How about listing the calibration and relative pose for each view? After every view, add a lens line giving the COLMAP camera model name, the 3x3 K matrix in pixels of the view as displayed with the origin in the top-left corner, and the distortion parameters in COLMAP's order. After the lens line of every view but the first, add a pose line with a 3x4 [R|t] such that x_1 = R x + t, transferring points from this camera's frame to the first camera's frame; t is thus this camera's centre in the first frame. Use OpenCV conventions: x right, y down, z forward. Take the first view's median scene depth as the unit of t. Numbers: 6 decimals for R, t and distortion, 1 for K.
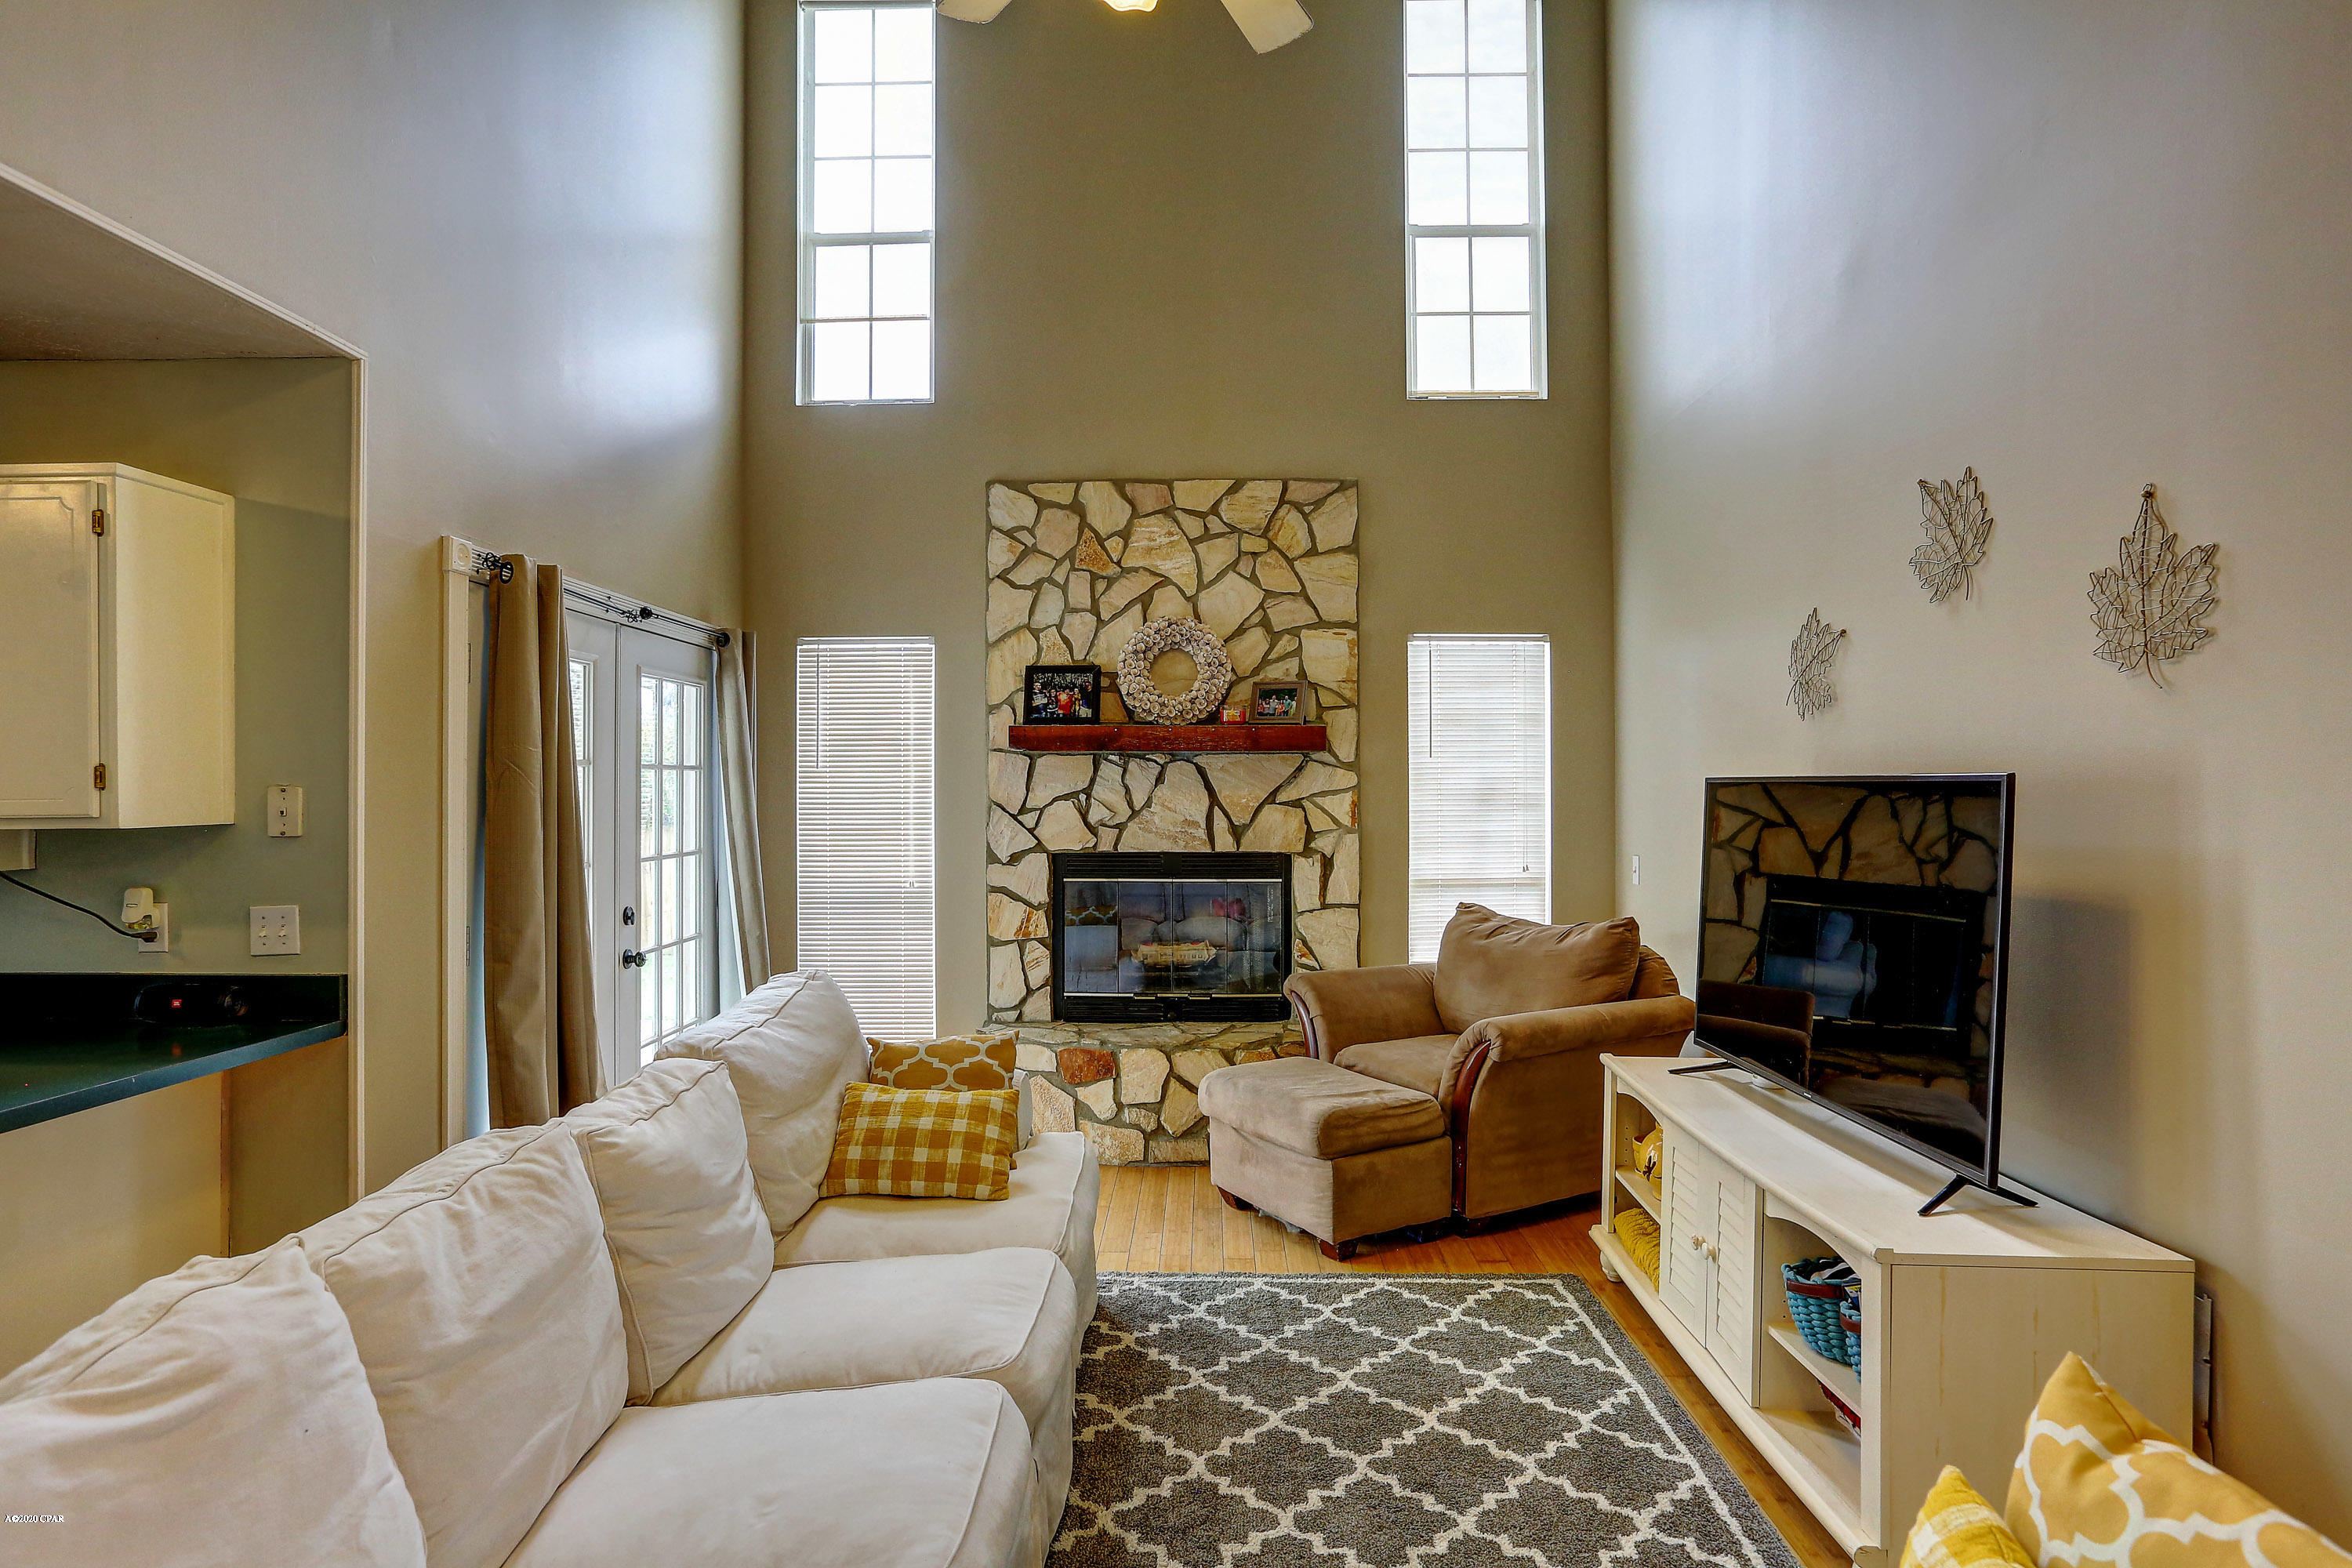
lens RADIAL K [[1339.0, 0, 1168.9], [0, 1339.0, 779.3], [0, 0, 1]] dist [-0.048544, 0.020390]
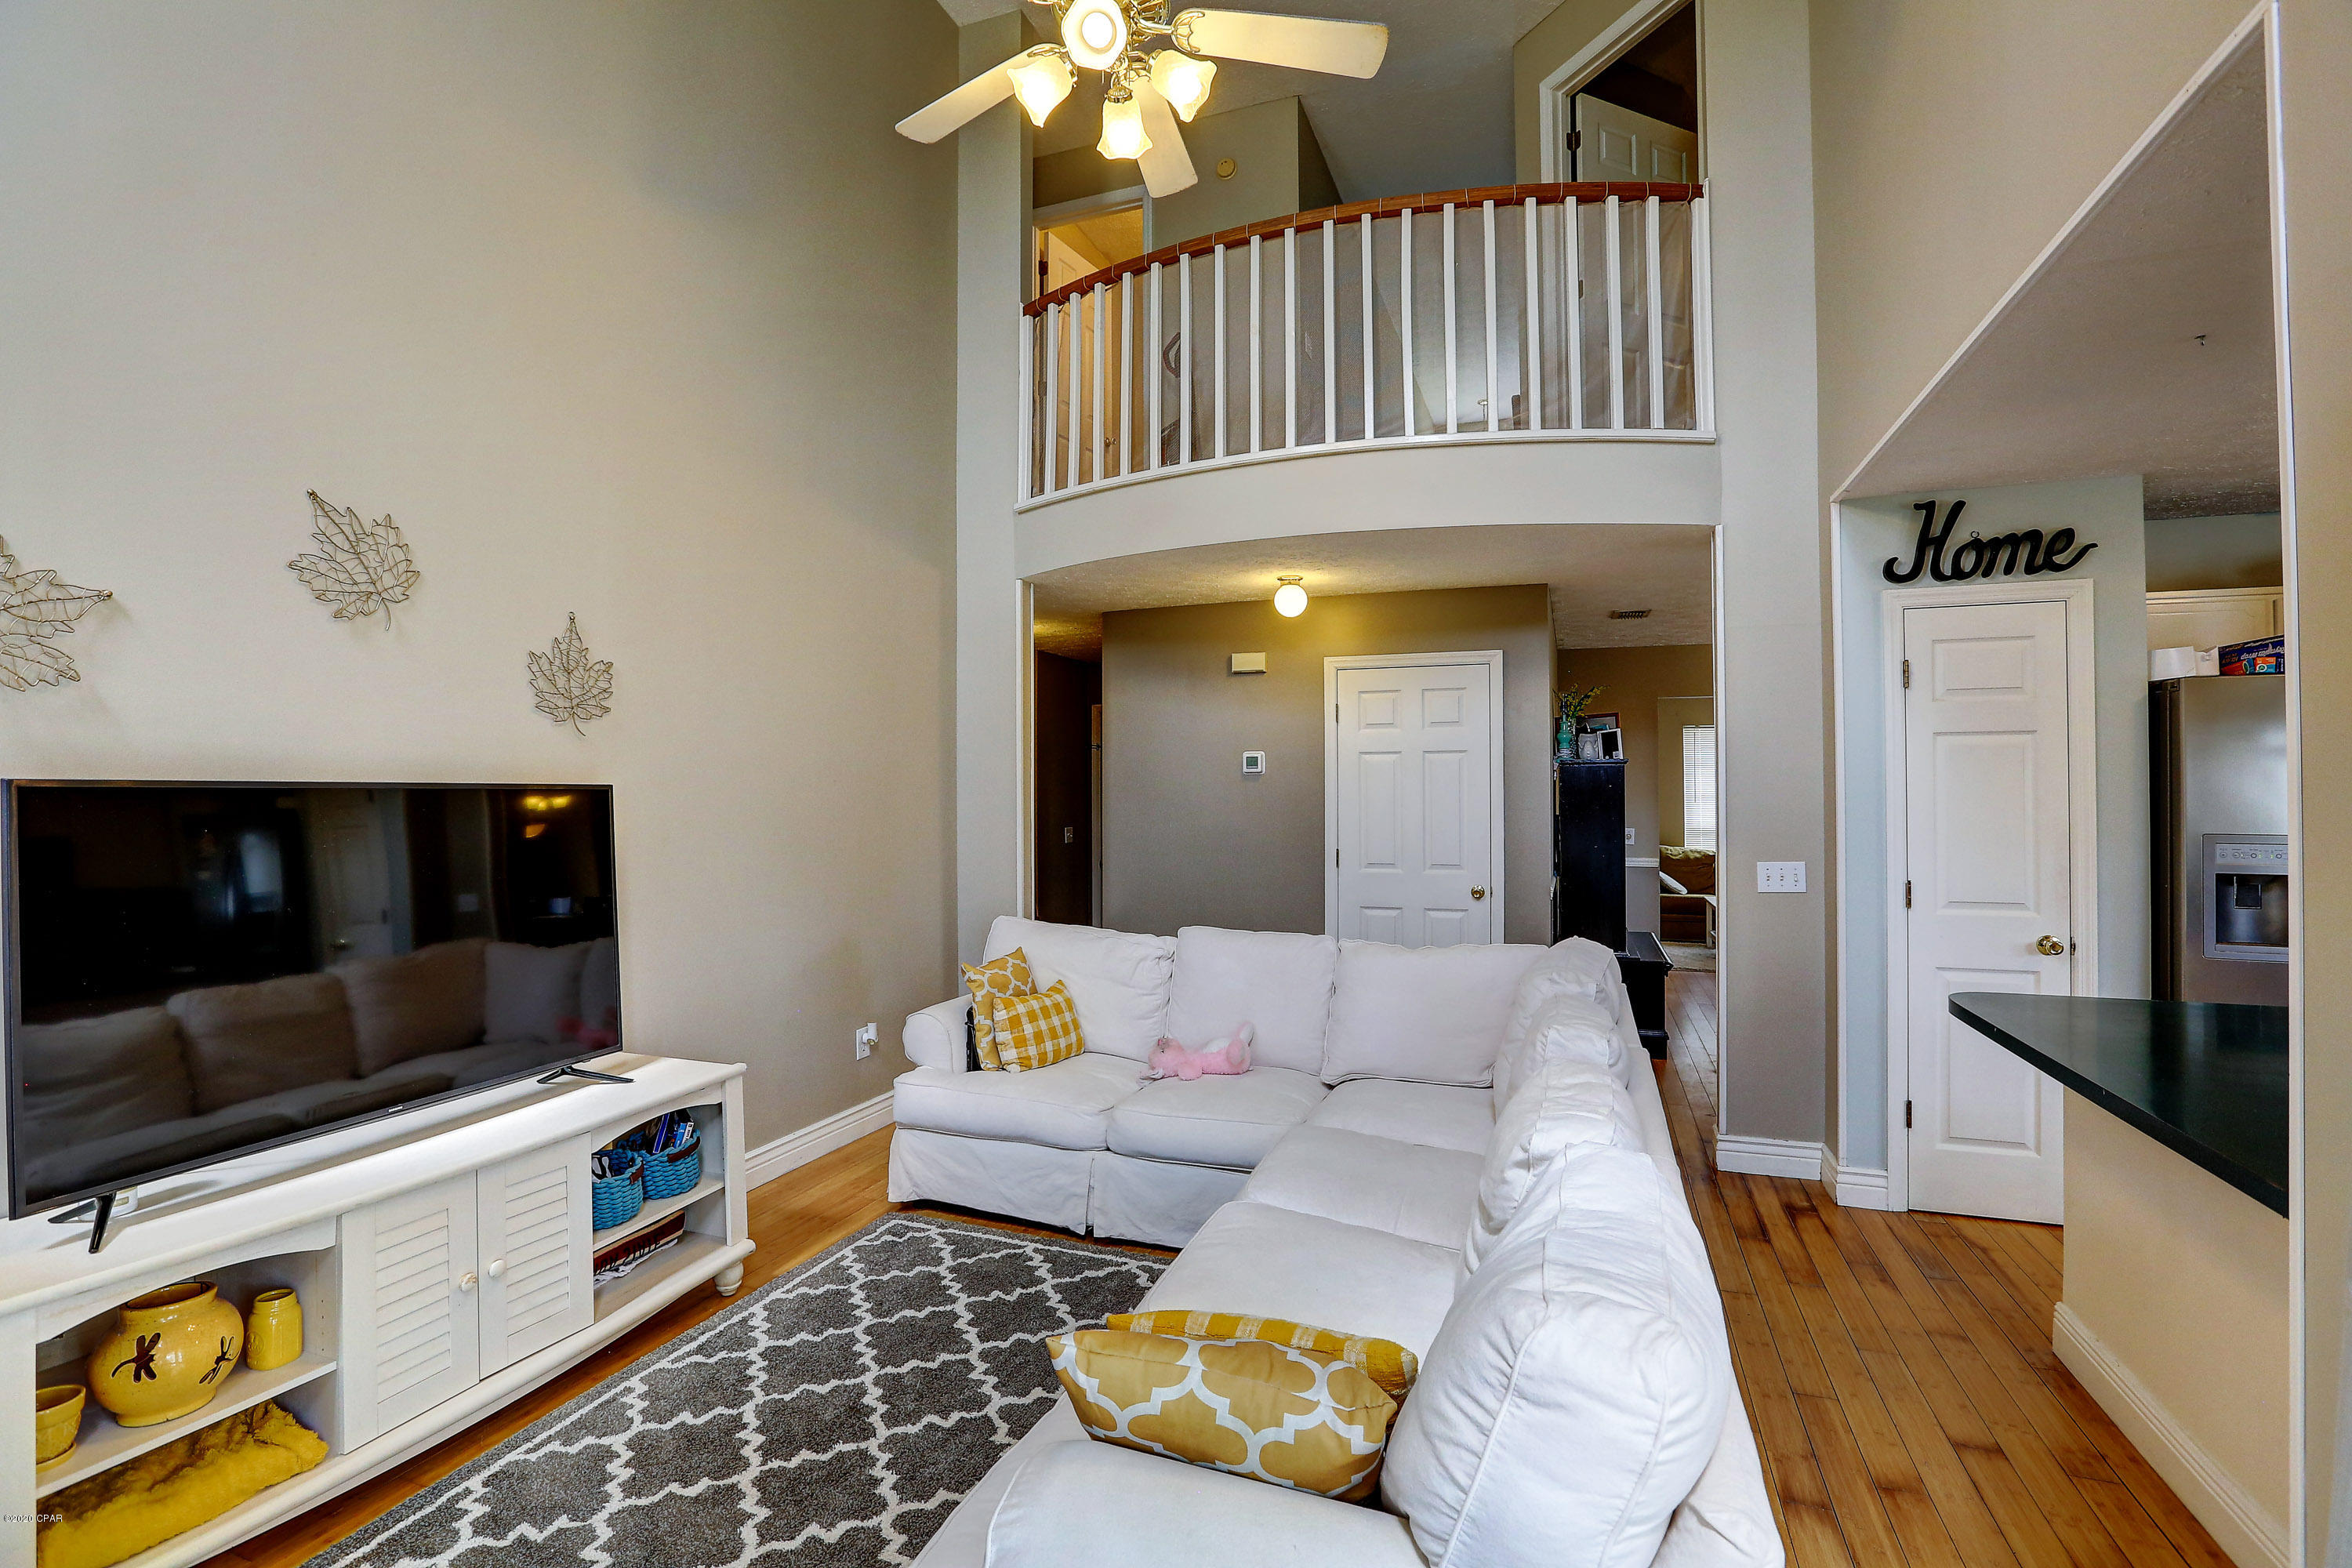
lens RADIAL K [[1008.1, 0, 1185.0], [0, 1008.1, 788.8], [0, 0, 1]] dist [-0.020383, 0.000445]
pose [[-0.950718, 0.003670, 0.310034, -0.177521], [0.001408, 0.999971, -0.007520, 0.004715], [-0.310053, -0.006713, -0.950696, 0.896689]]
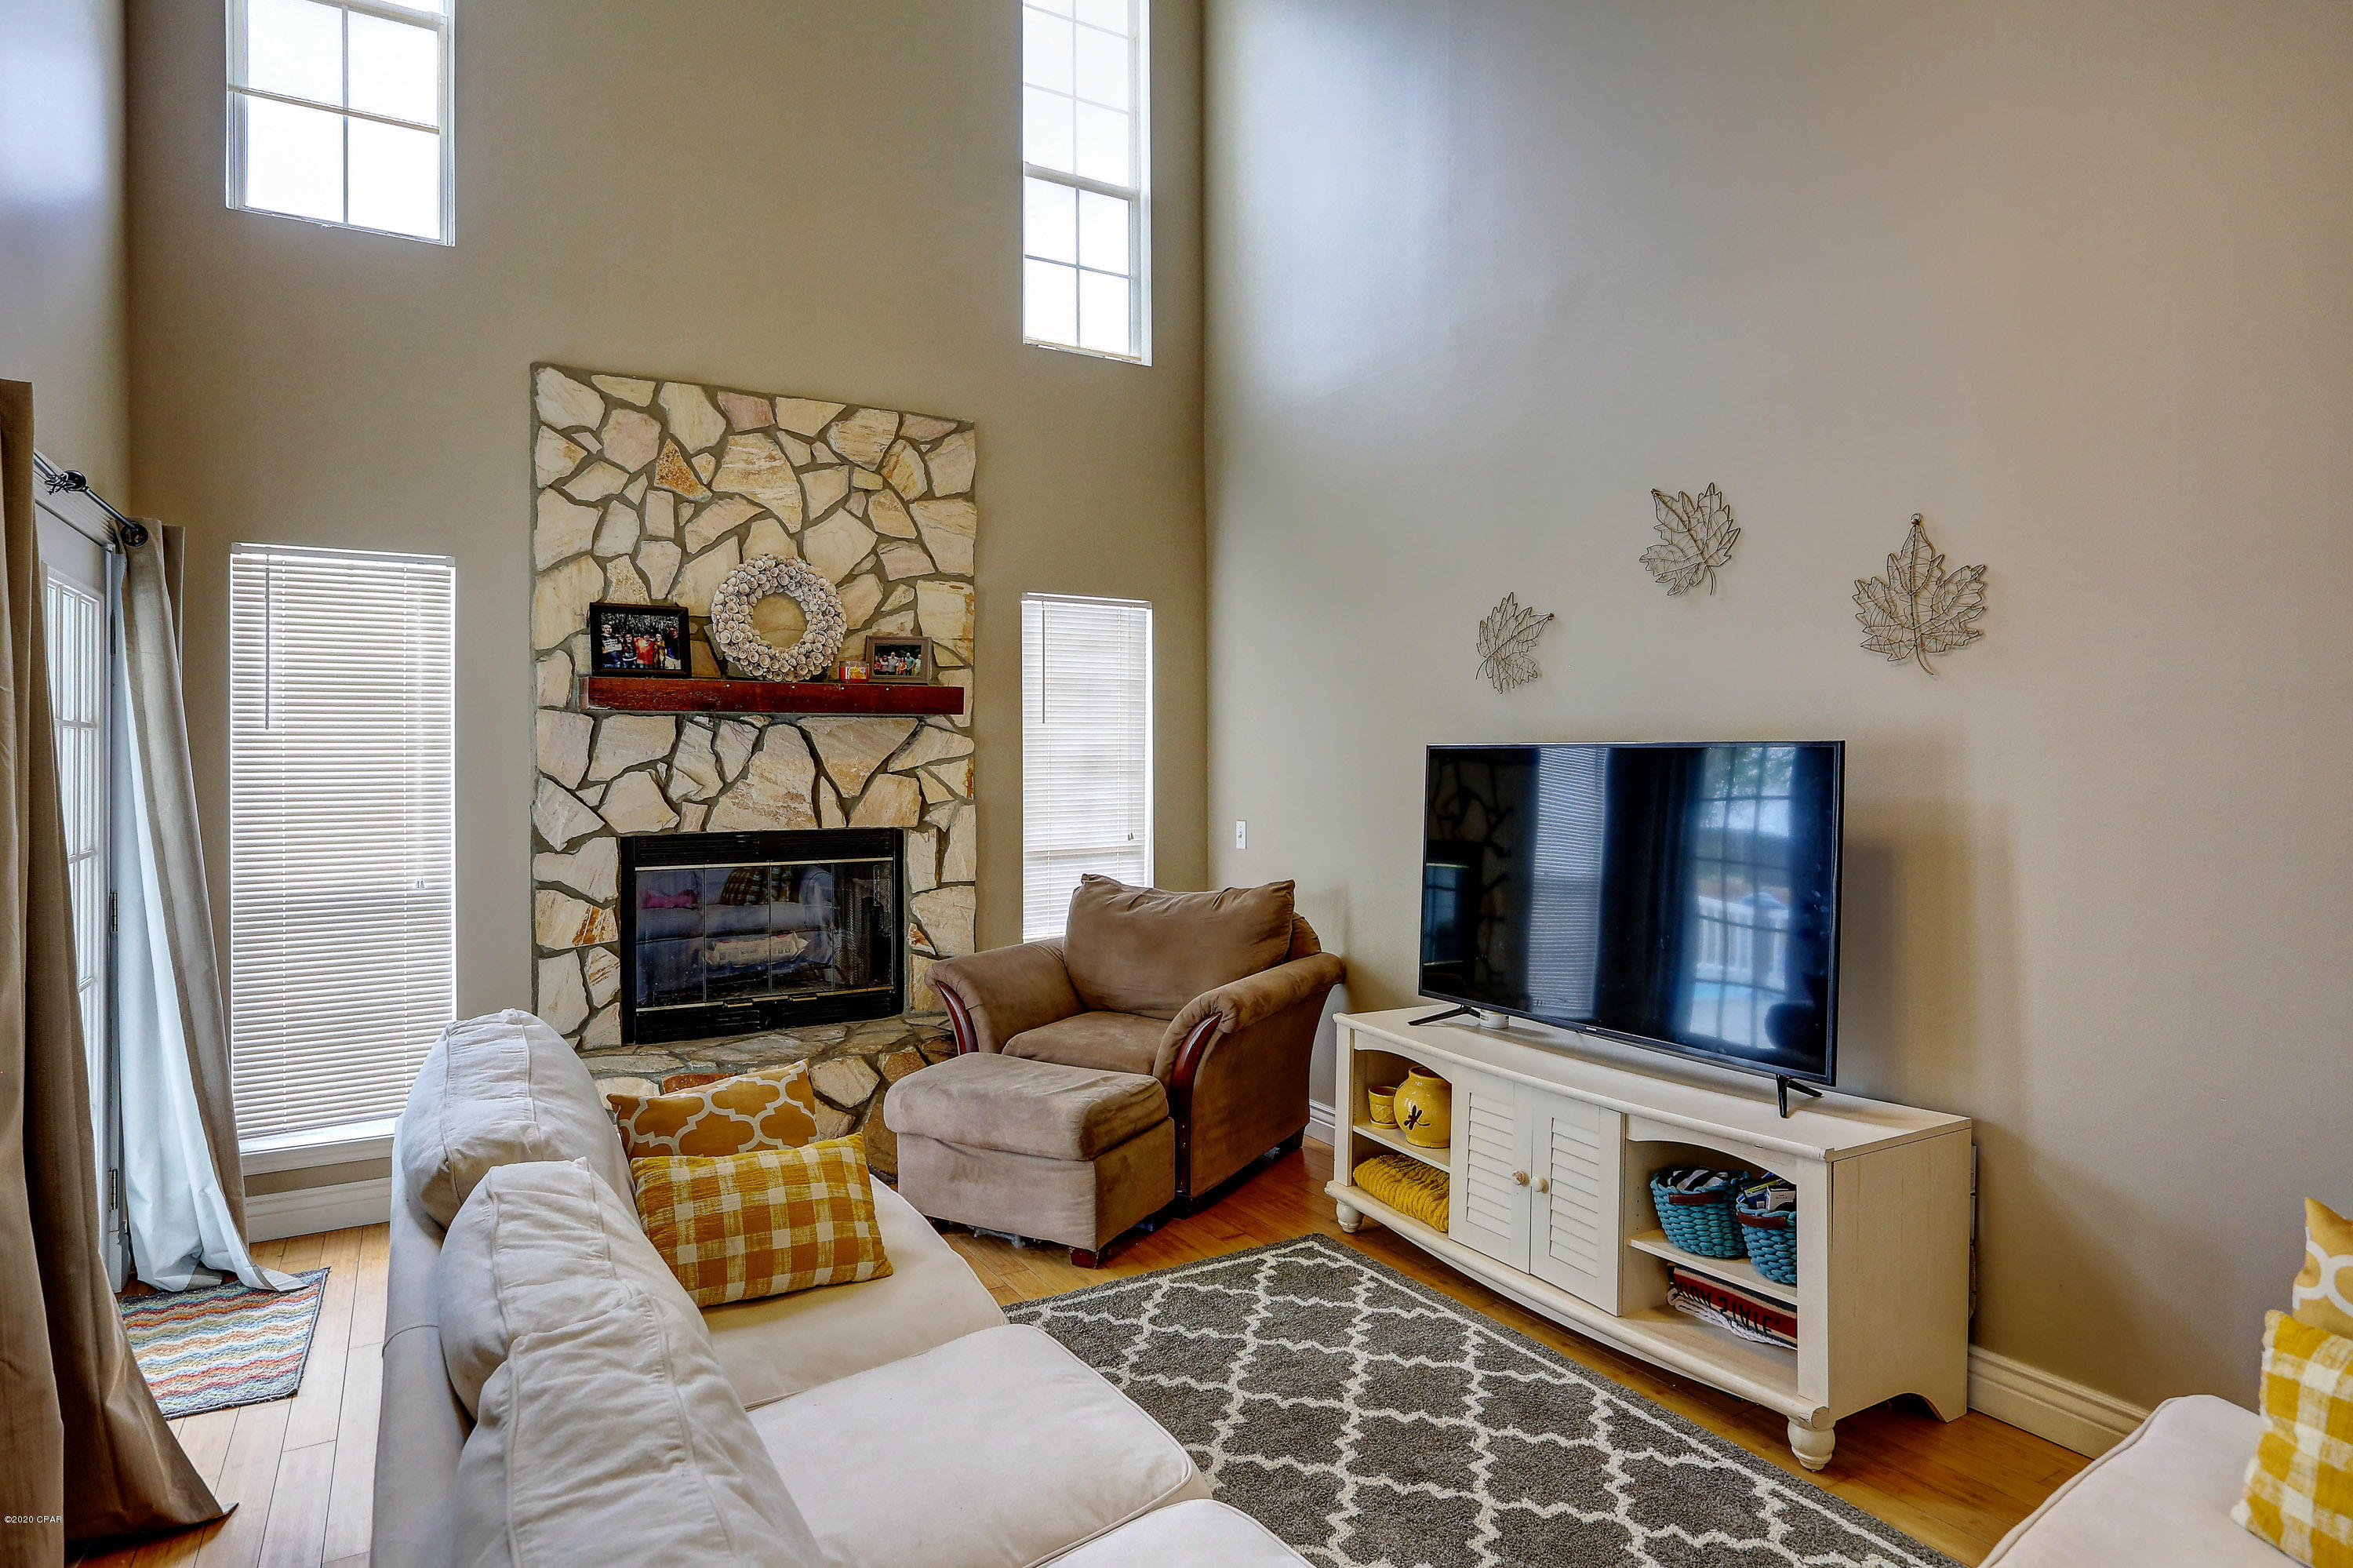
lens RADIAL K [[1339.6, 0, 1190.9], [0, 1339.6, 744.2], [0, 0, 1]] dist [-0.048544, 0.020390]
pose [[0.832714, 0.003657, 0.553692, -0.249119], [-0.001948, 0.999991, -0.003674, 0.001836], [-0.553701, 0.001980, 0.832713, 0.147427]]
